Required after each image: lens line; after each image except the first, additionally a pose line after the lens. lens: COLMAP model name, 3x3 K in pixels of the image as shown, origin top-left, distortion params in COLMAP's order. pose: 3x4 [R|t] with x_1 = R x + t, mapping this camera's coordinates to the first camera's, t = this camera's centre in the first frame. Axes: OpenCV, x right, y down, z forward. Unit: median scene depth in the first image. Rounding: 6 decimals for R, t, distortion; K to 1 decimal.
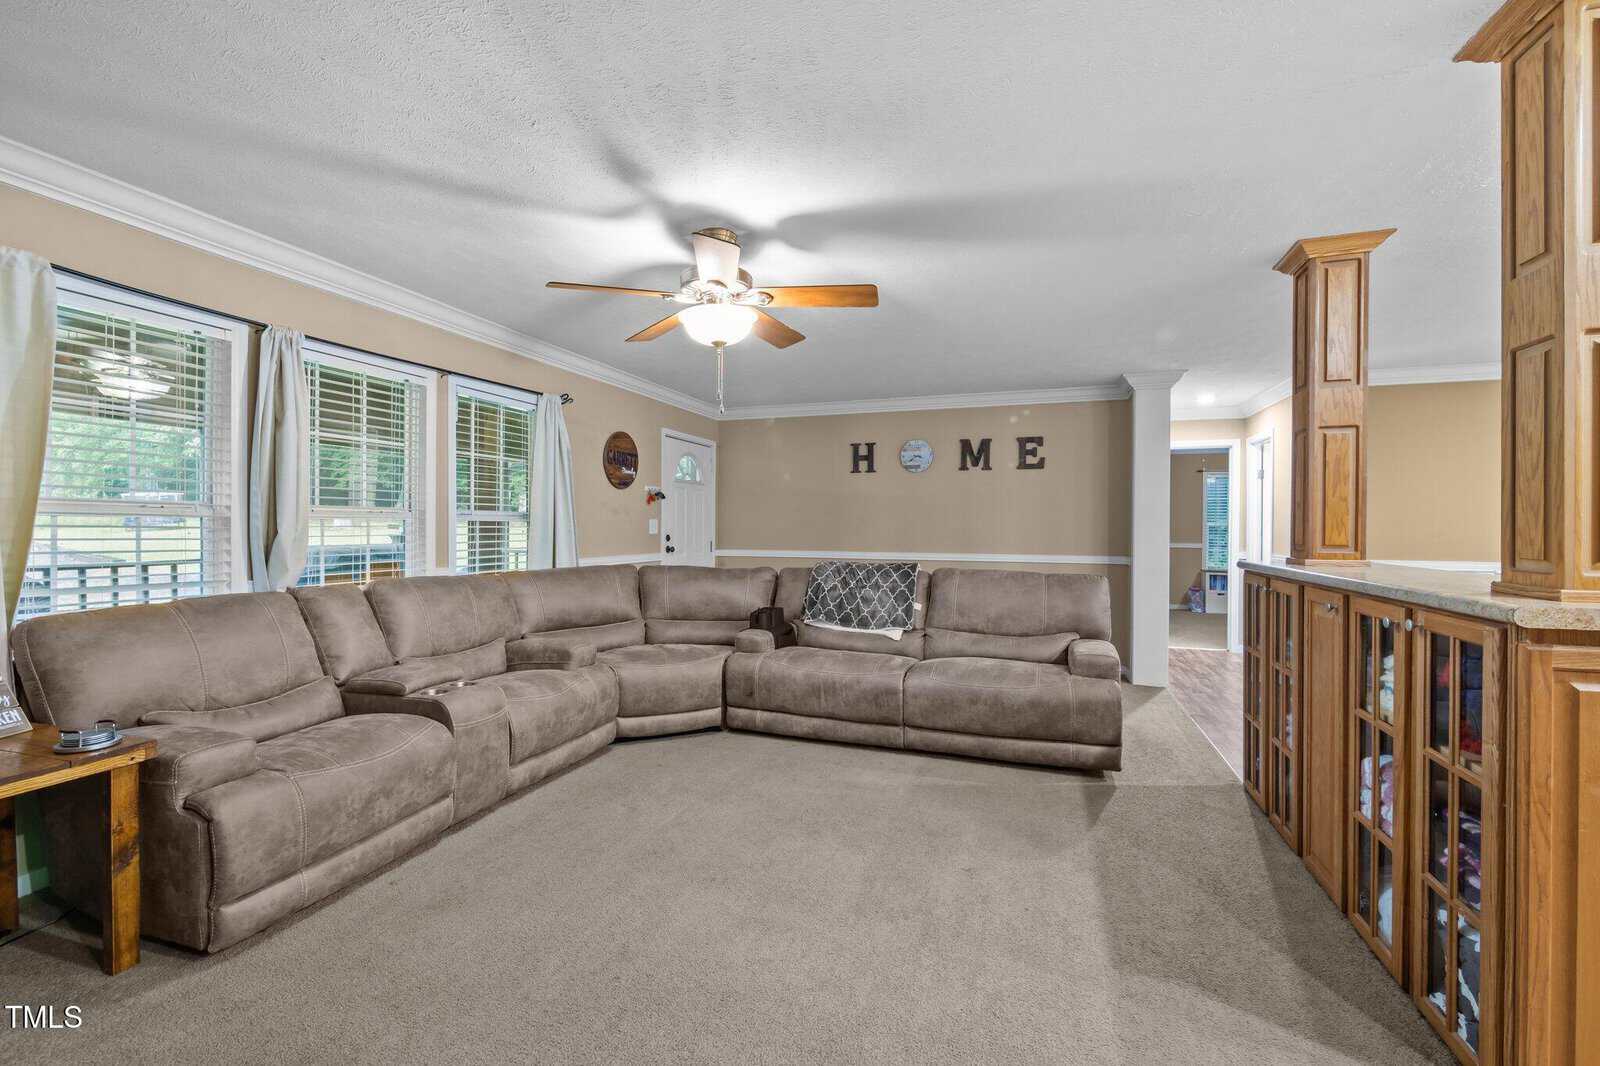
lens RADIAL K [[669.3, 0, 802.0], [0, 669.3, 528.9], [0, 0, 1]] dist [-0.003750, -0.000249]
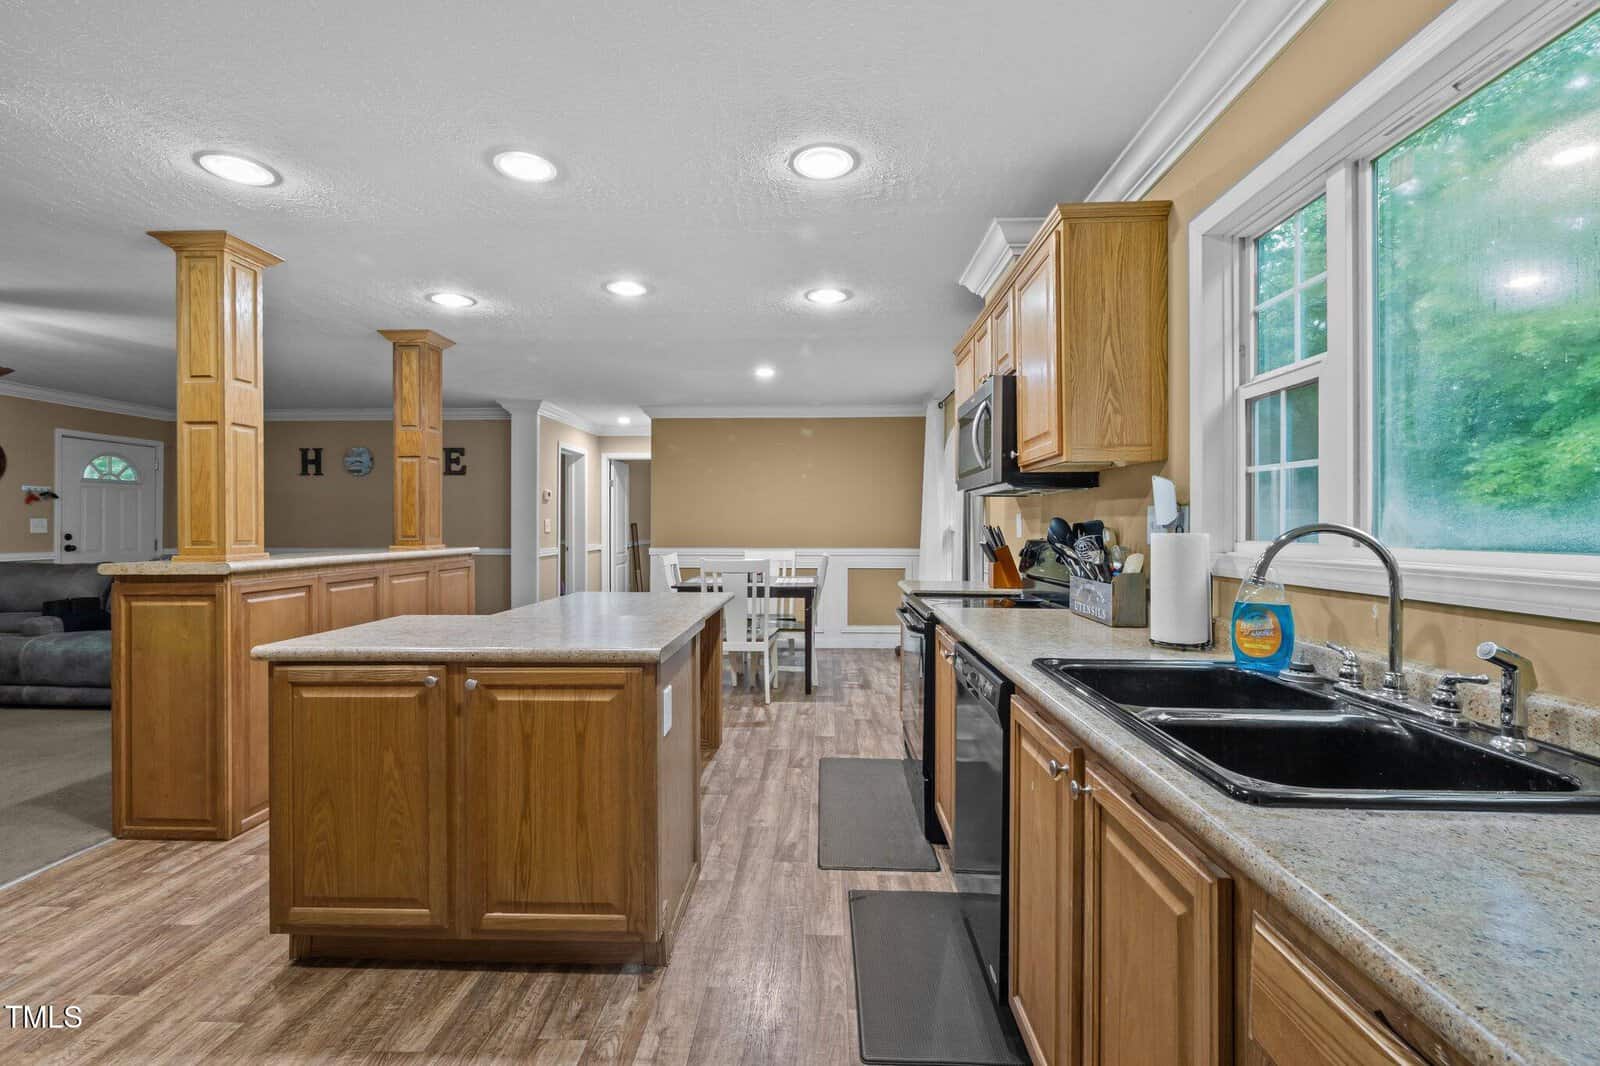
lens RADIAL K [[709.1, 0, 797.8], [0, 709.1, 519.0], [0, 0, 1]] dist [-0.000493, -0.000232]
pose [[0.954492, -0.001365, 0.298233, 0.748800], [0.005104, 0.999918, -0.011758, 0.006445], [-0.298193, 0.012745, 0.954421, -0.495881]]
